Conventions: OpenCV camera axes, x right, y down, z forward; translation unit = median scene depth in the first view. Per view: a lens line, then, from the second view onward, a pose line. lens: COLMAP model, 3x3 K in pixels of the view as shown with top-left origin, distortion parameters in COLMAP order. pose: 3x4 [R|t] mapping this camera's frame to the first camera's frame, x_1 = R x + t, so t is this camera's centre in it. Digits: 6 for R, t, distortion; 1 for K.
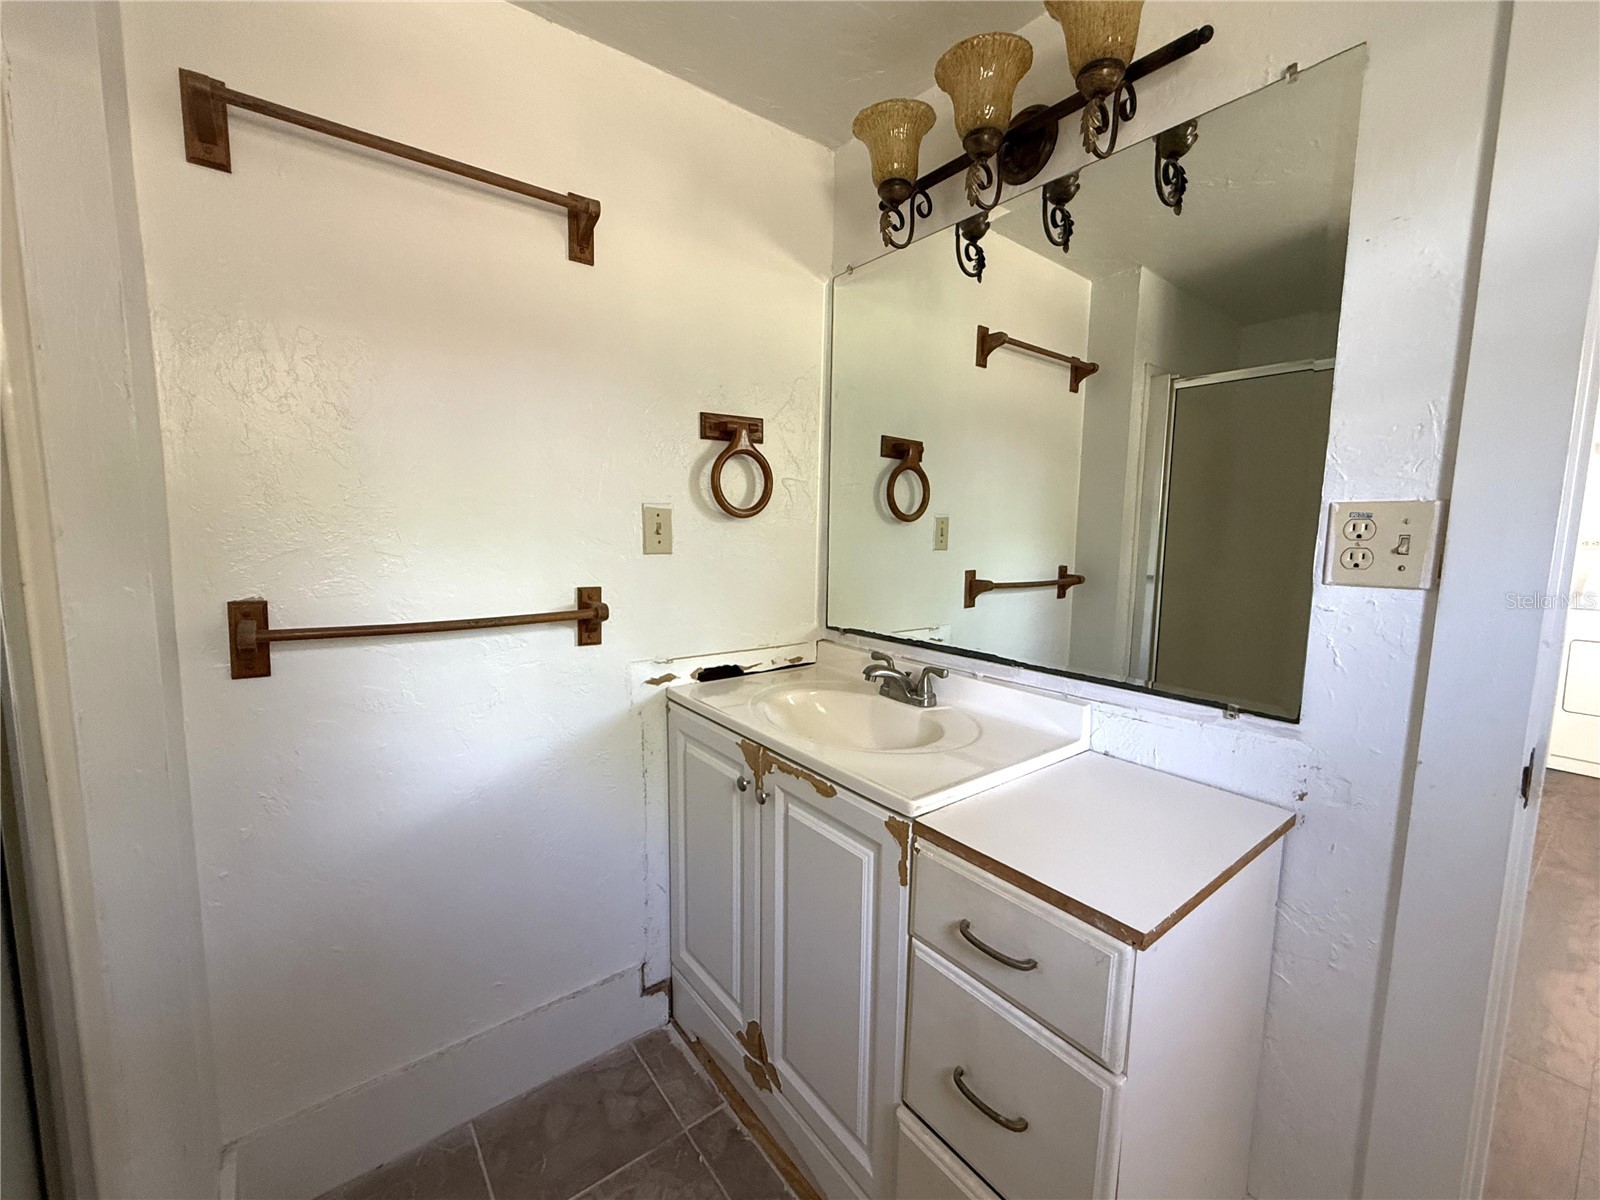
lens RADIAL K [[656.0, 0, 806.6], [0, 656.0, 600.2], [0, 0, 1]] dist [0.000384, -0.000087]
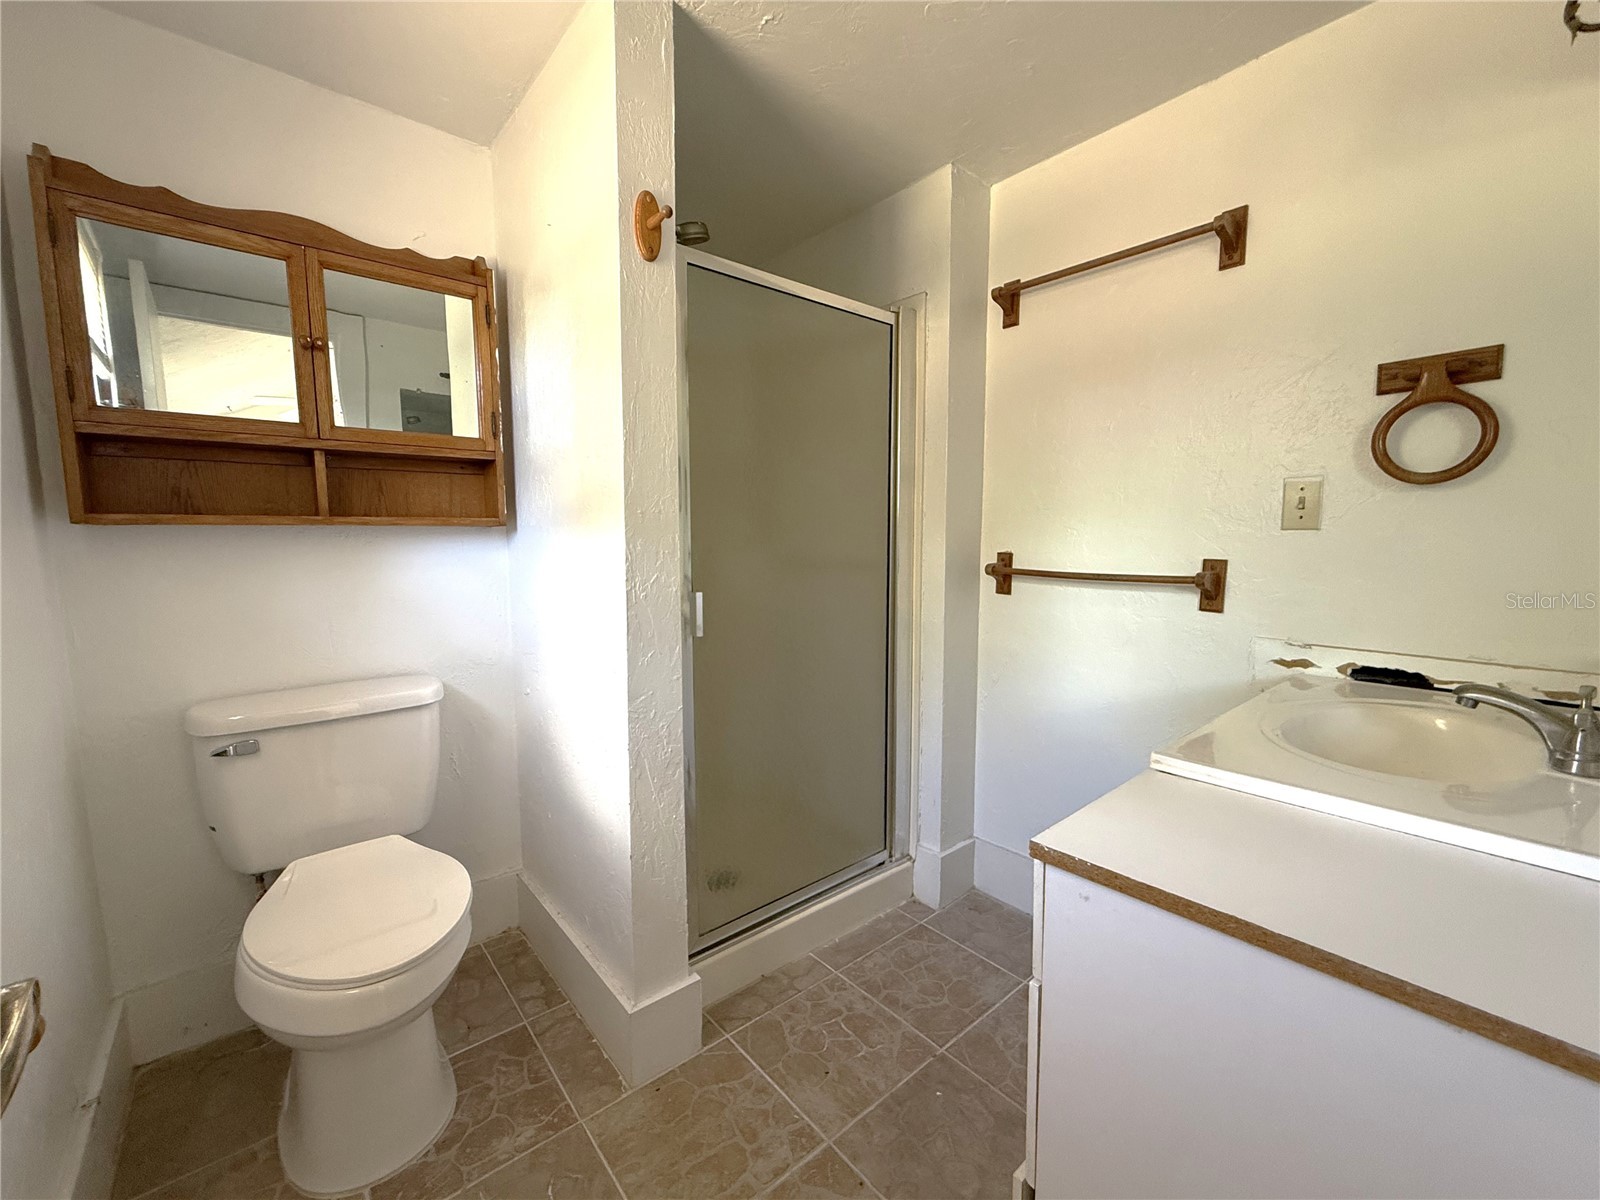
lens RADIAL K [[656.0, 0, 806.6], [0, 656.0, 600.2], [0, 0, 1]] dist [0.000384, -0.000087]
pose [[0.050533, 0.089532, -0.994701, 0.706926], [-0.110557, 0.990354, 0.083524, 0.030822], [0.992584, 0.105751, 0.059944, 0.243676]]
